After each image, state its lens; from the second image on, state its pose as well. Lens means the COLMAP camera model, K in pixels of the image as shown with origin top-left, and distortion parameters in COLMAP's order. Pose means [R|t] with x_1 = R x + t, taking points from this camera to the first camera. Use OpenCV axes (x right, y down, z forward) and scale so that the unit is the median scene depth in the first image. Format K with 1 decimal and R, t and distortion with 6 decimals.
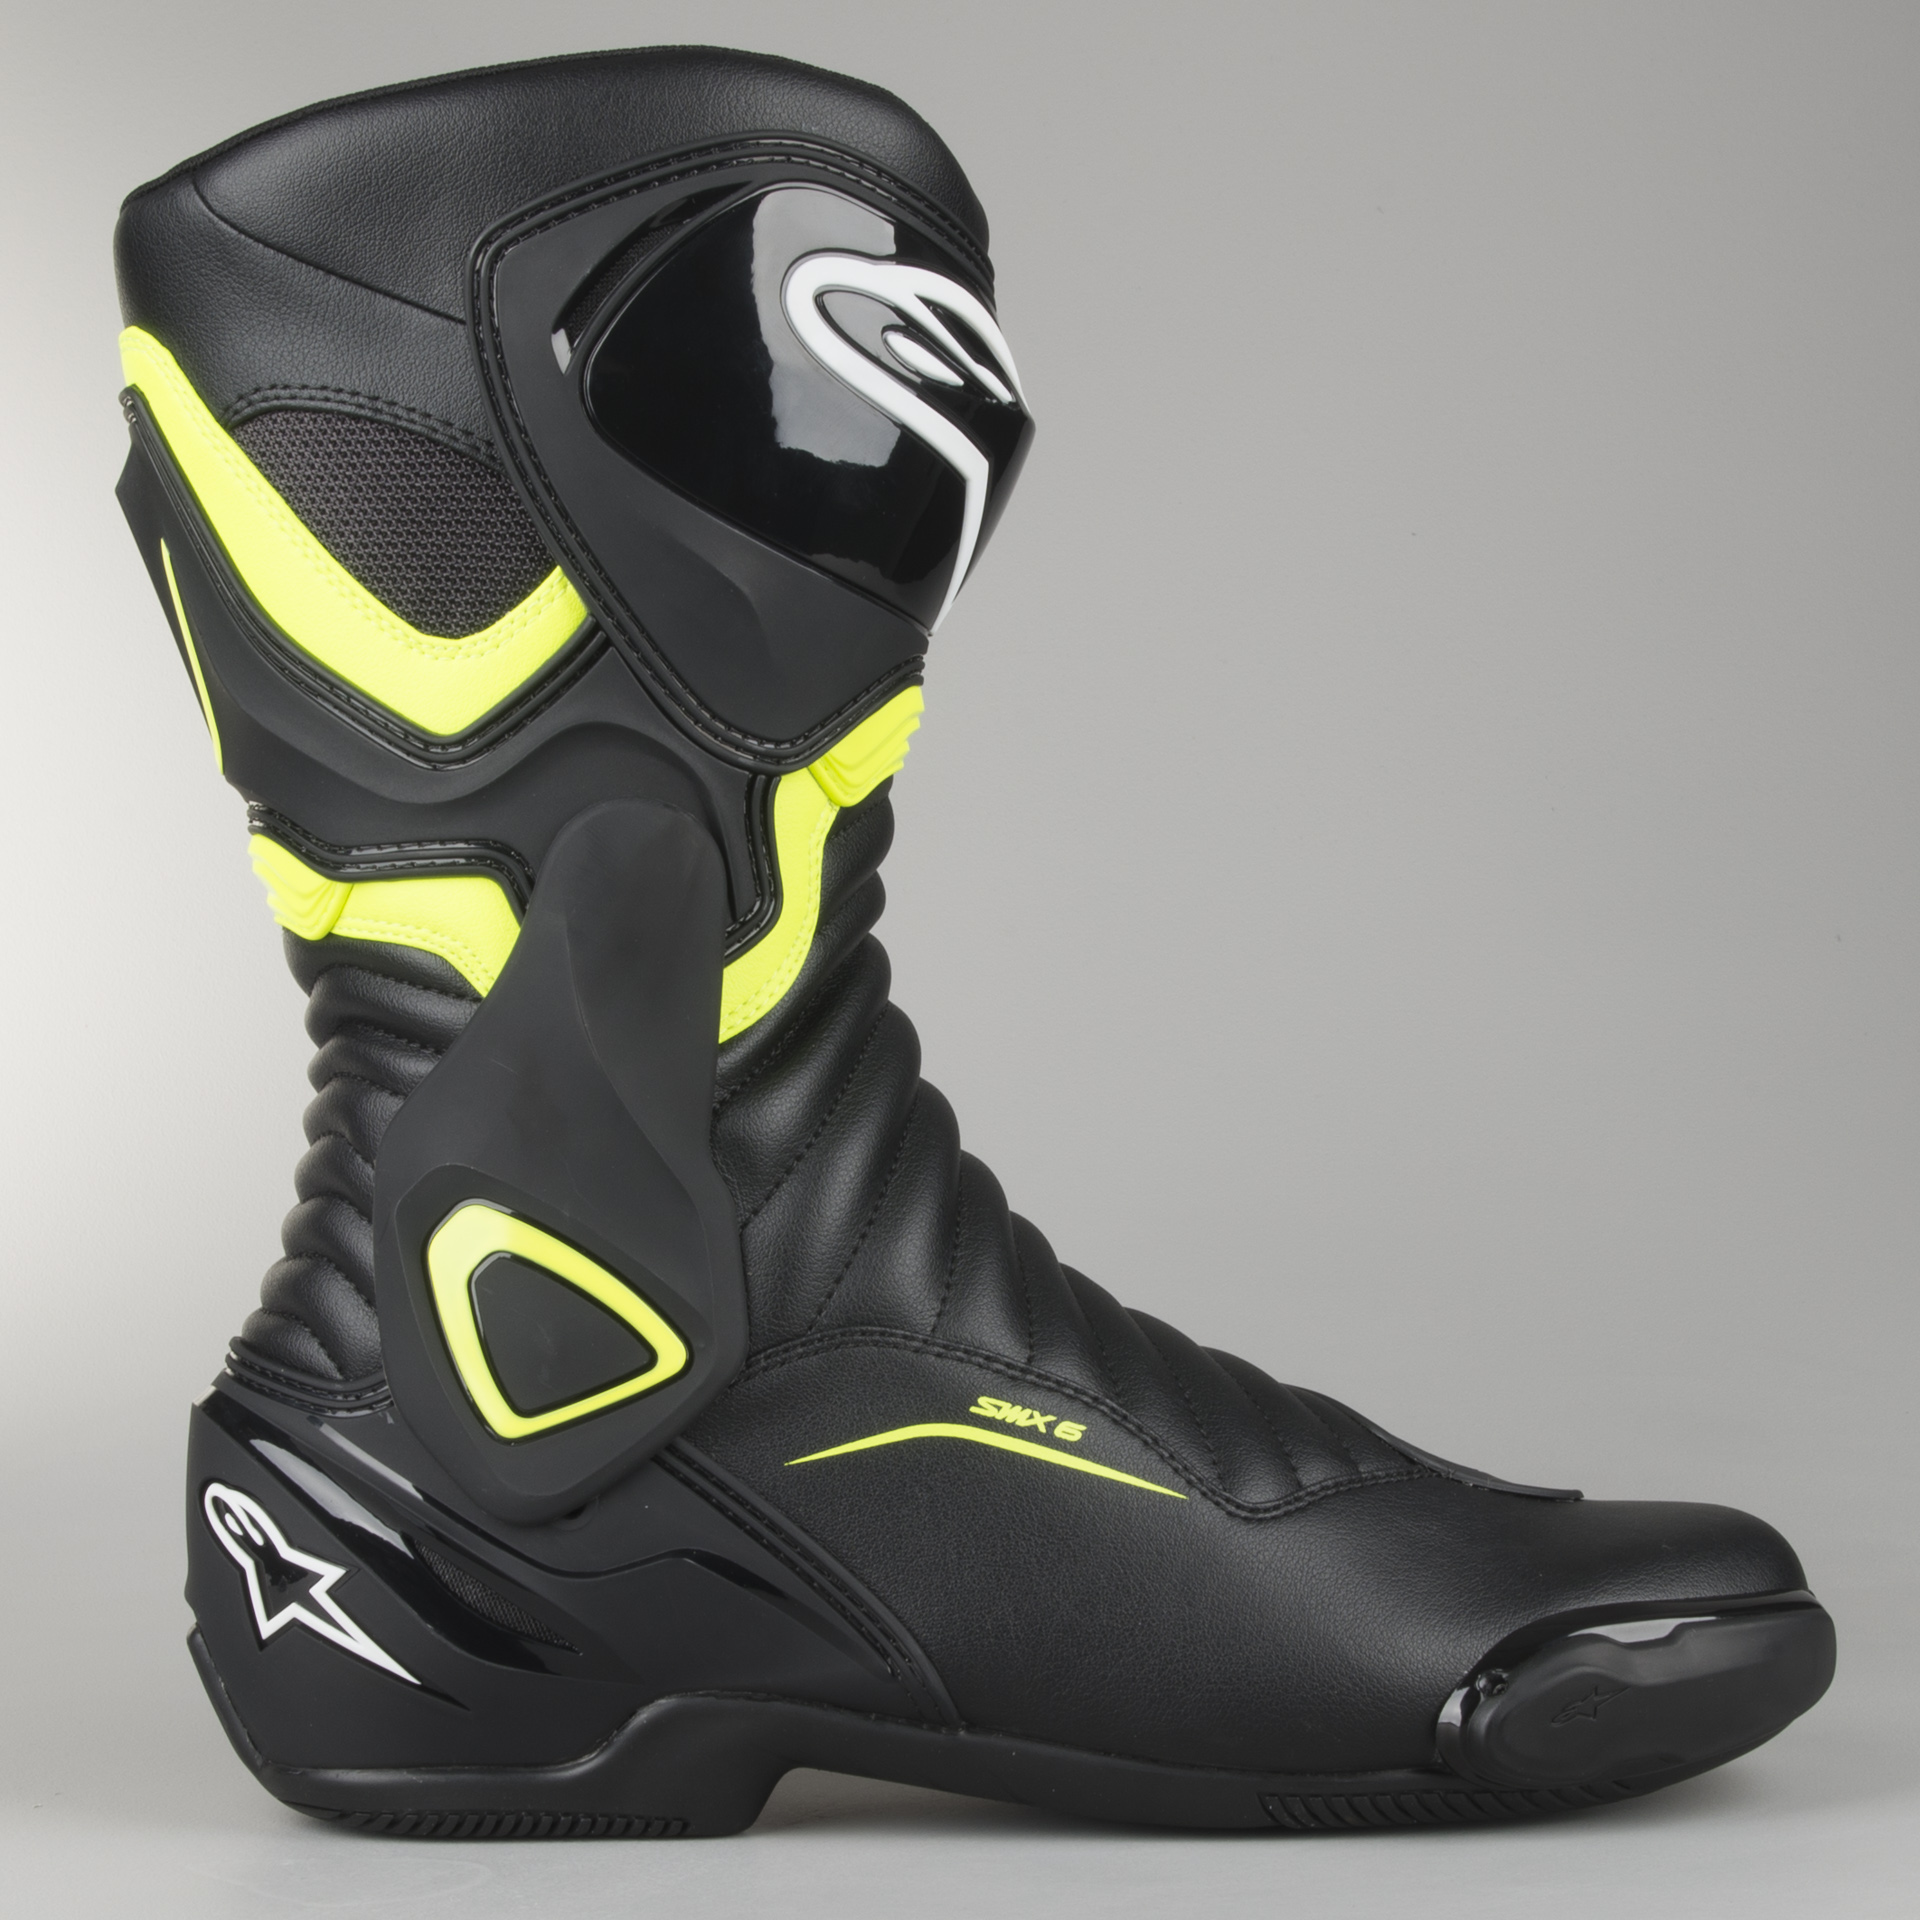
lens RADIAL K [[4200.0, 0, 961.0], [0, 4200.0, 968.1], [0, 0, 1]] dist [-0.028708, 0.000000]
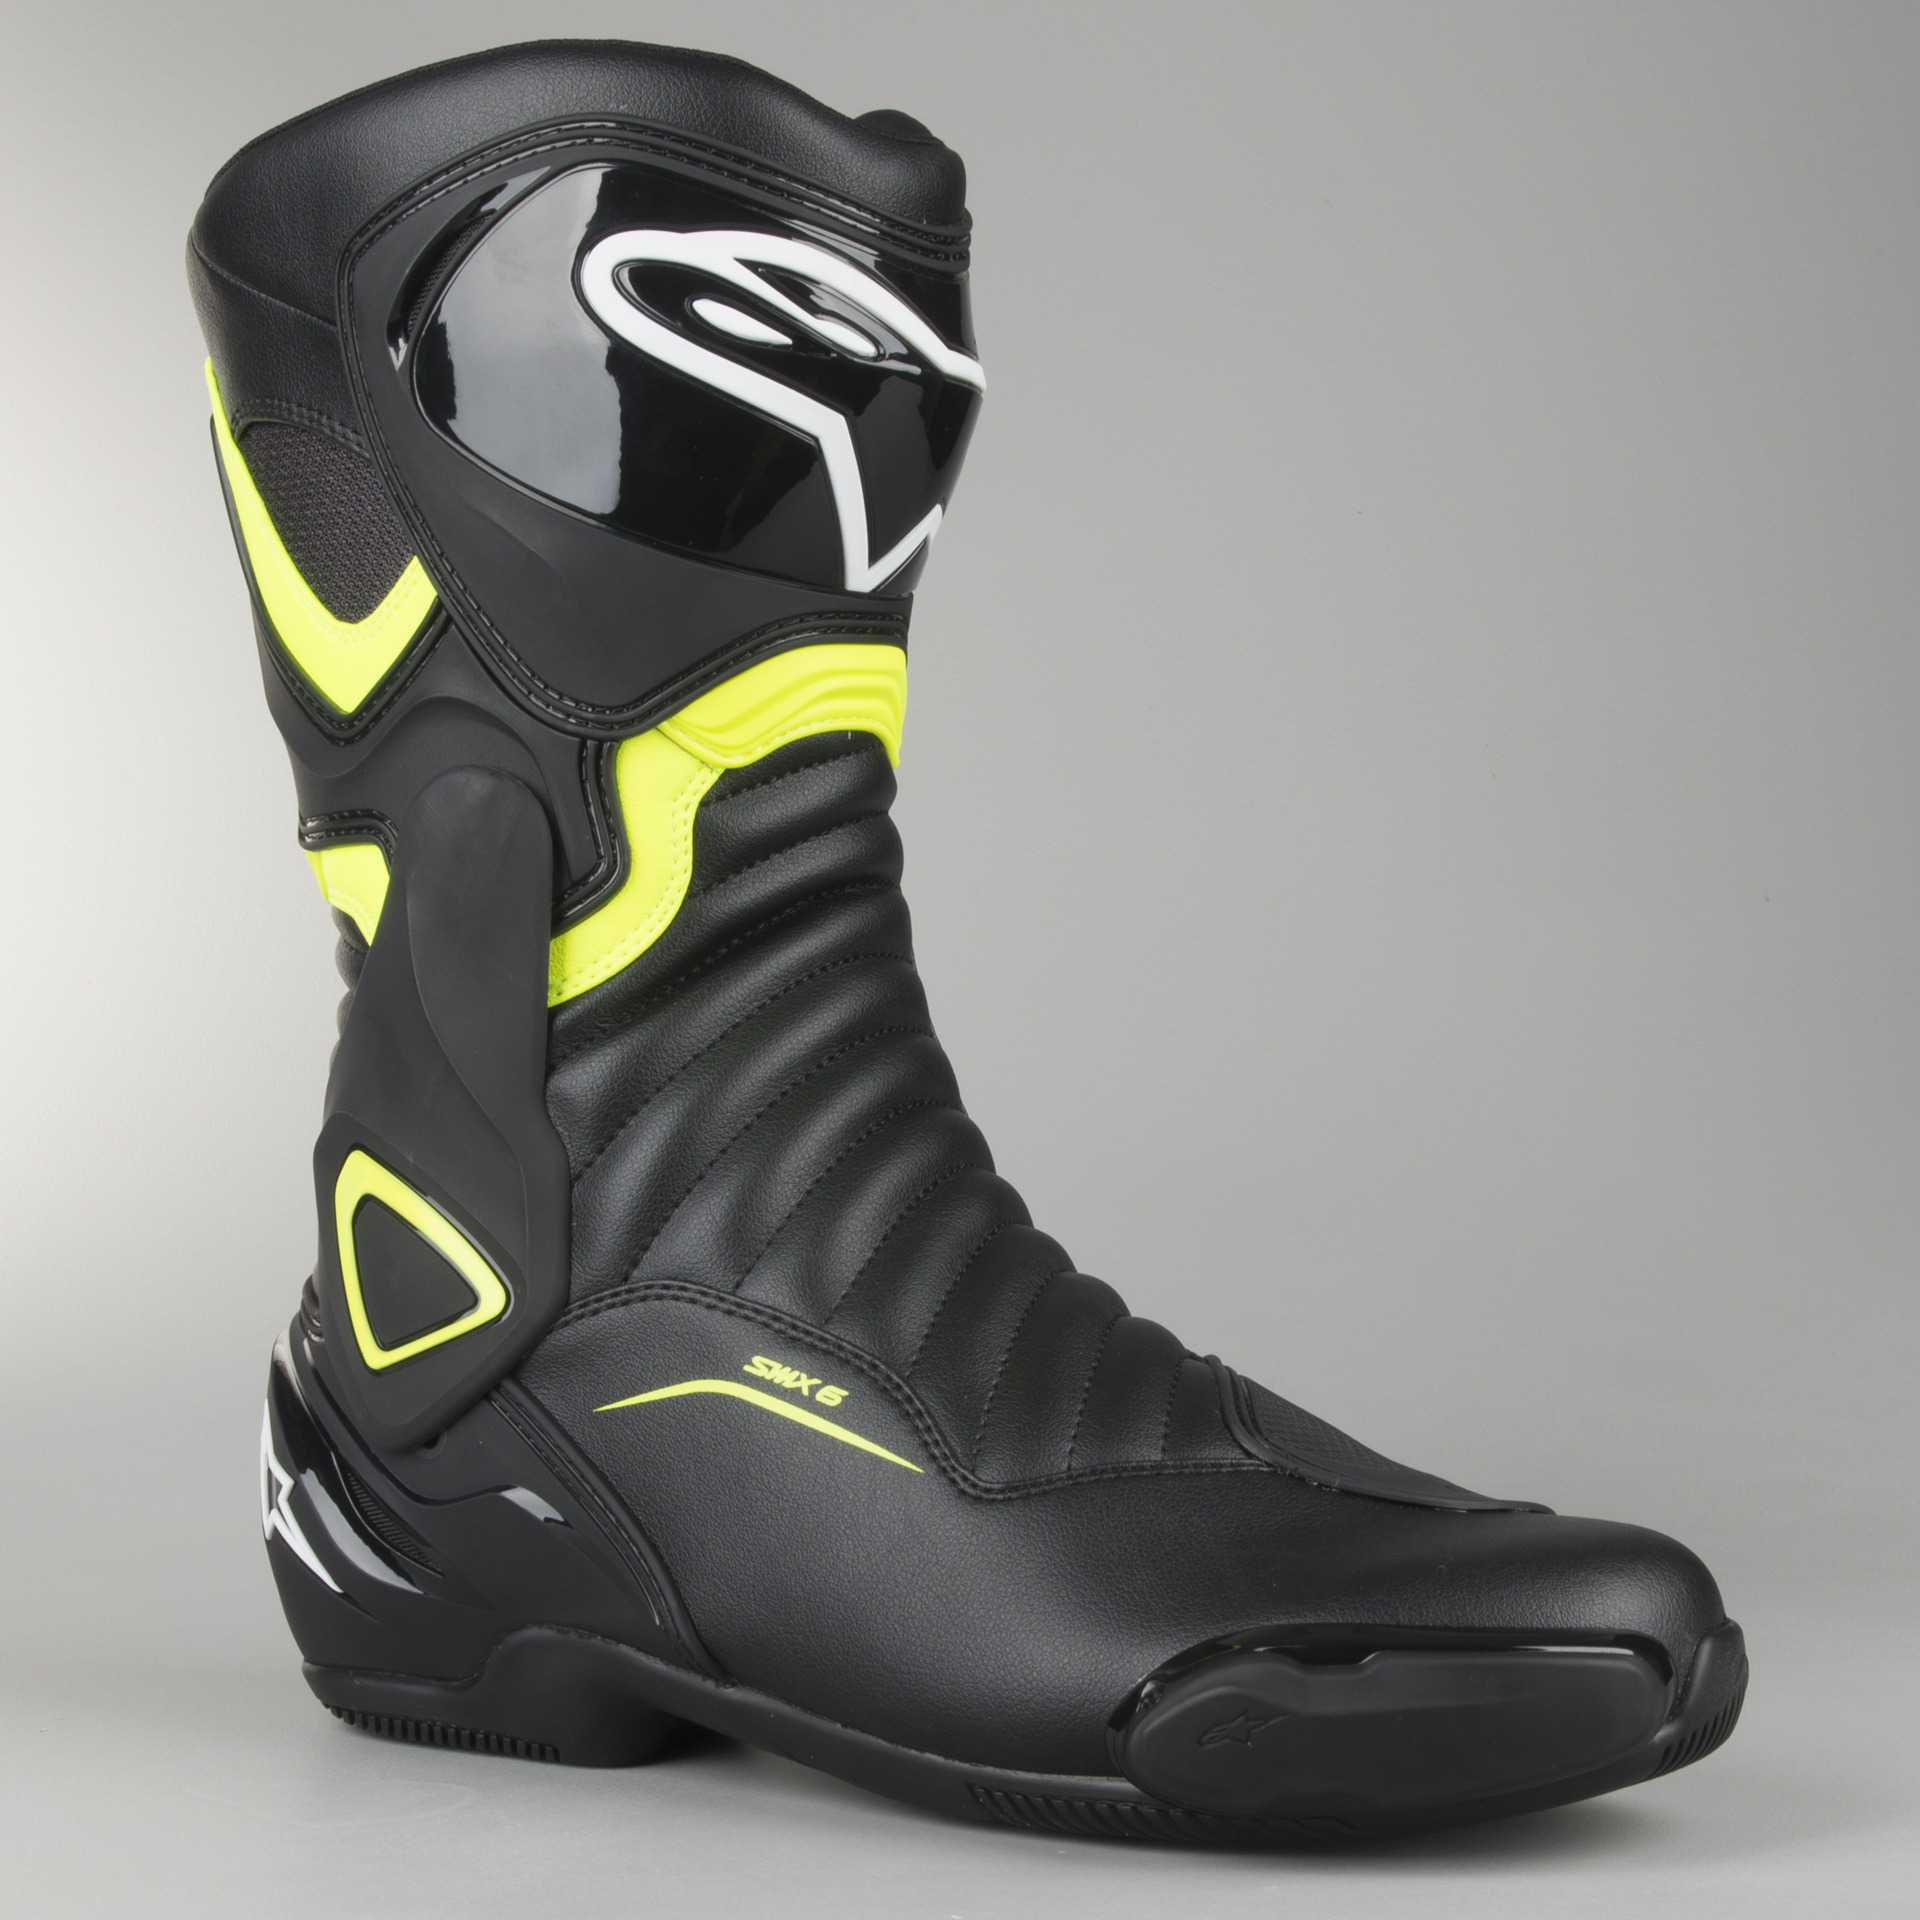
lens RADIAL K [[4200.0, 0, 882.2], [0, 4200.0, 968.1], [0, 0, 1]] dist [-0.028708, 0.000000]
pose [[0.800116, 0.000471, -0.599845, 0.632045], [0.001889, 0.999993, 0.003305, 0.006572], [0.599842, -0.003778, 0.800110, 0.219855]]
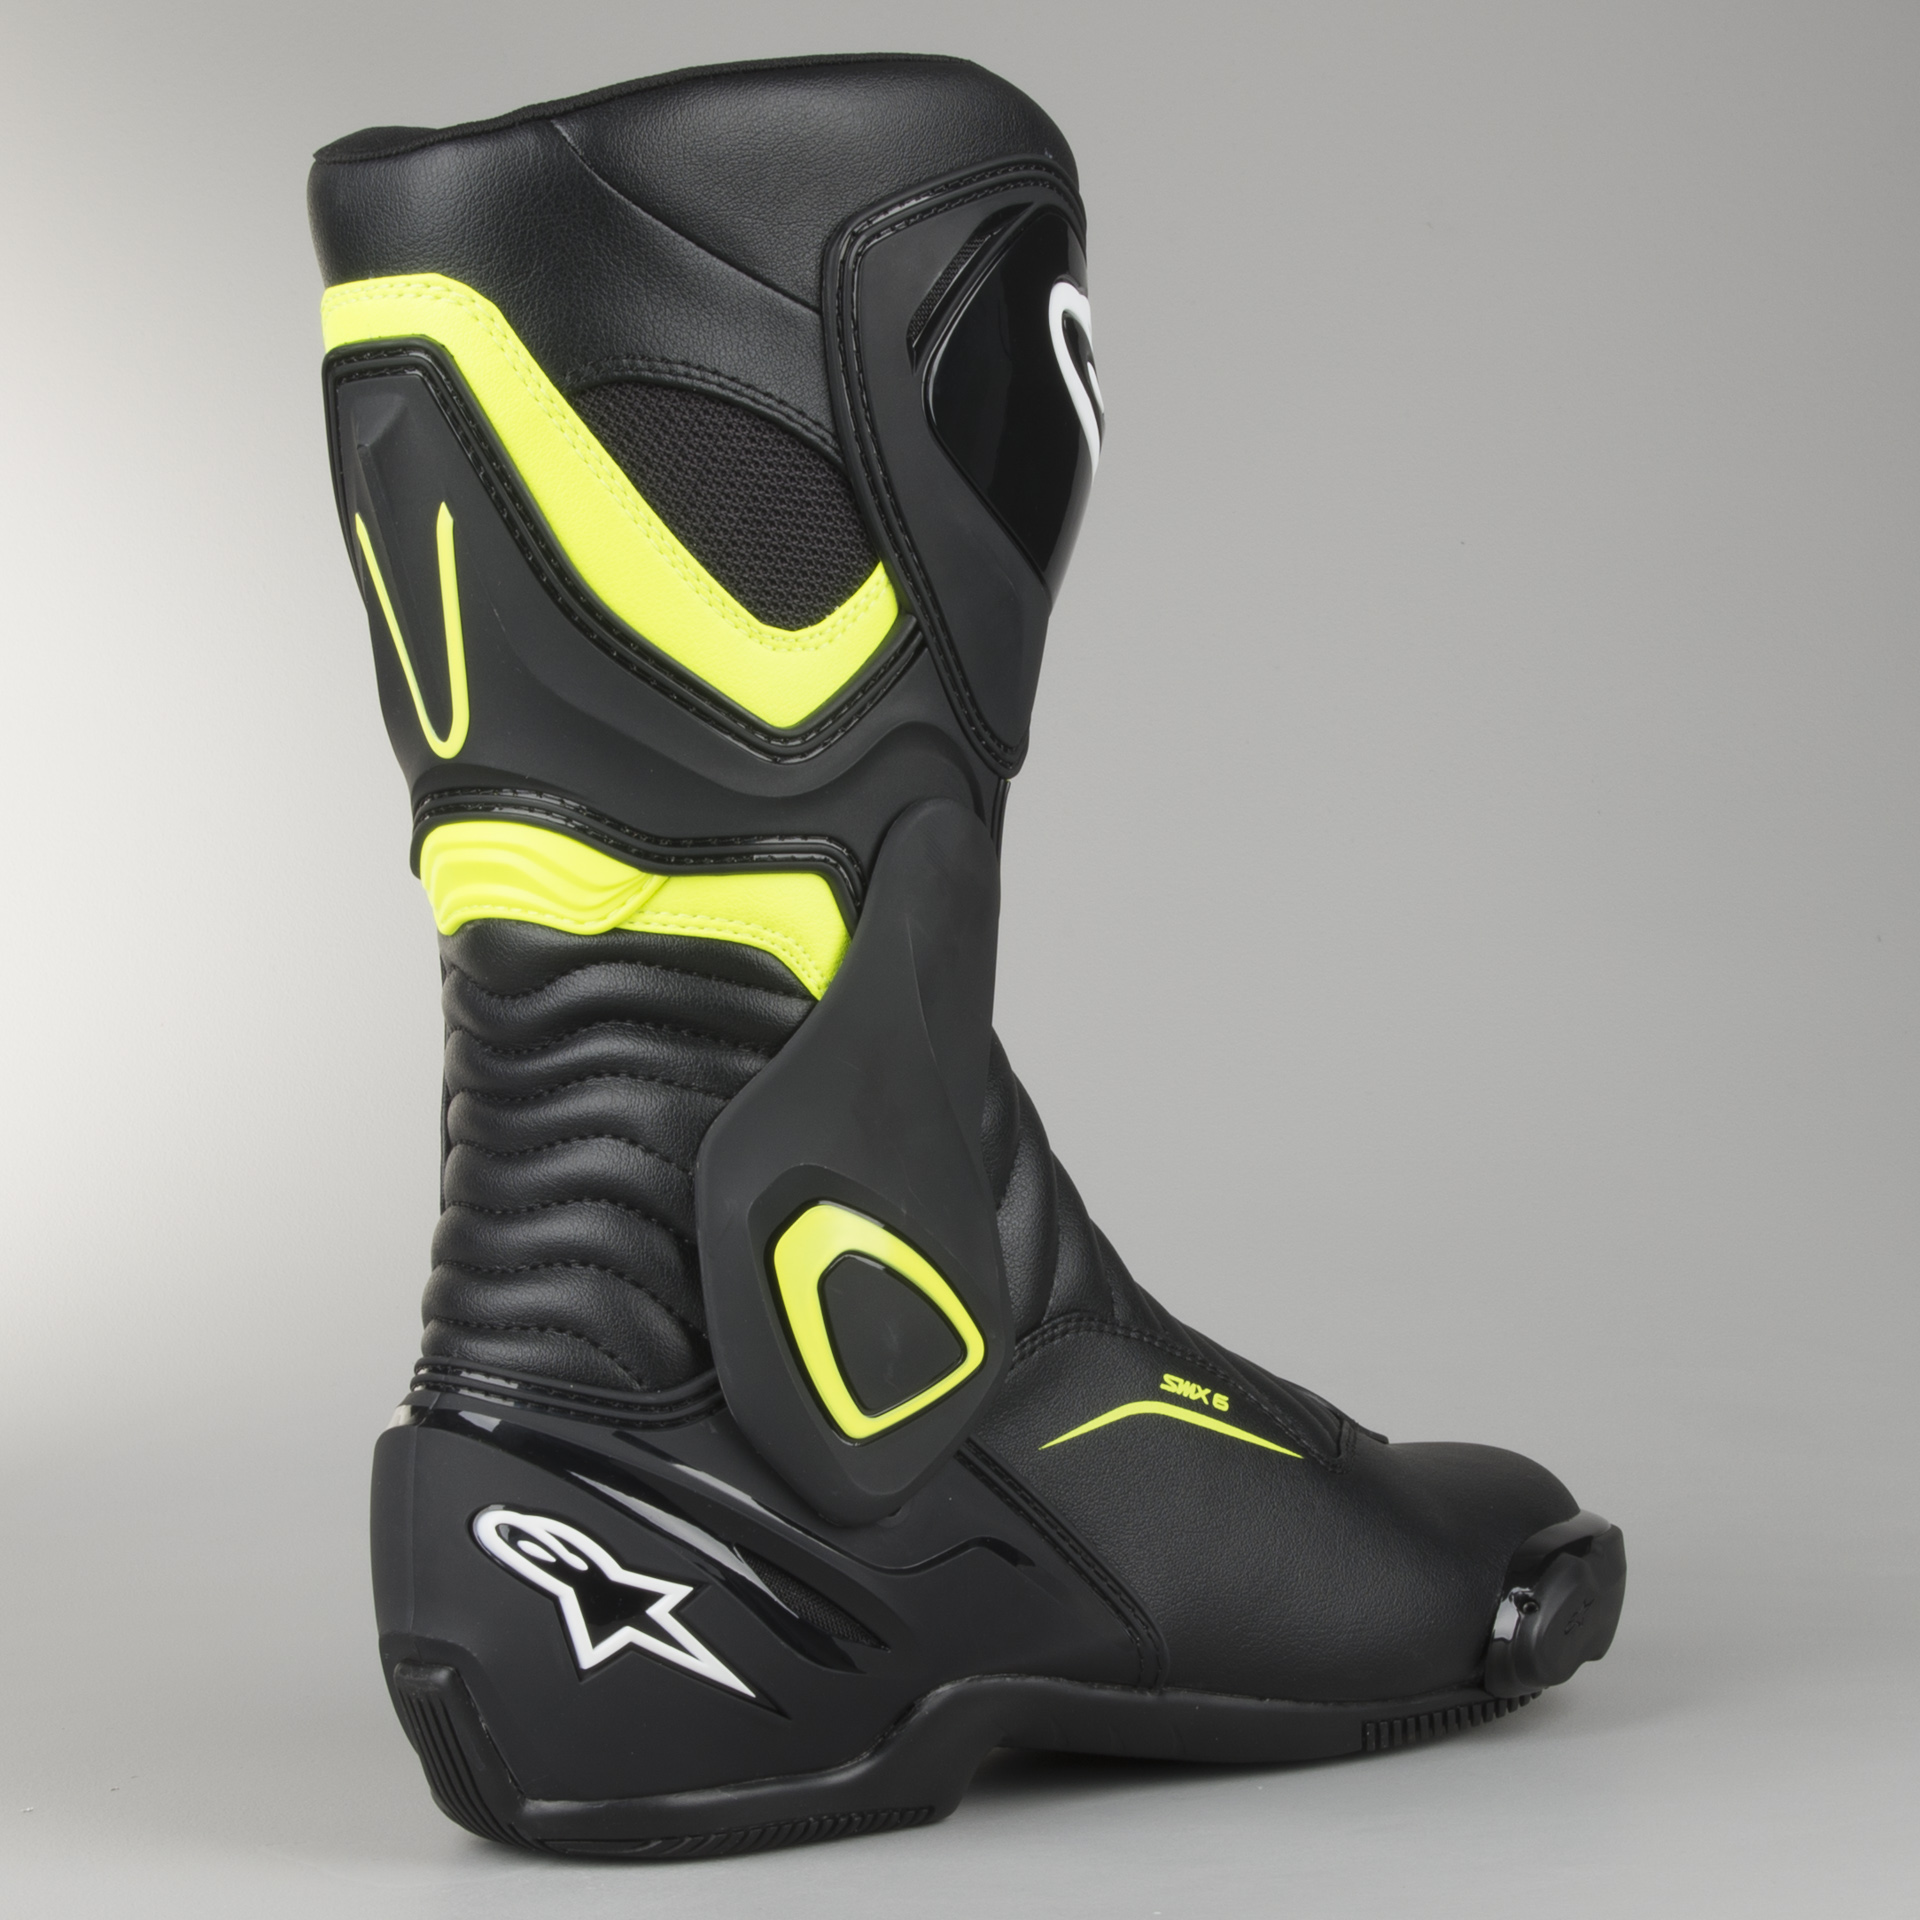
lens RADIAL K [[4200.0, 0, 958.8], [0, 4200.0, 958.2], [0, 0, 1]] dist [-0.028708, 0.000000]
pose [[0.783661, 0.009020, 0.621123, -0.699287], [-0.006197, 0.999958, -0.006703, 0.004695], [-0.621158, 0.001404, 0.783684, 0.203162]]
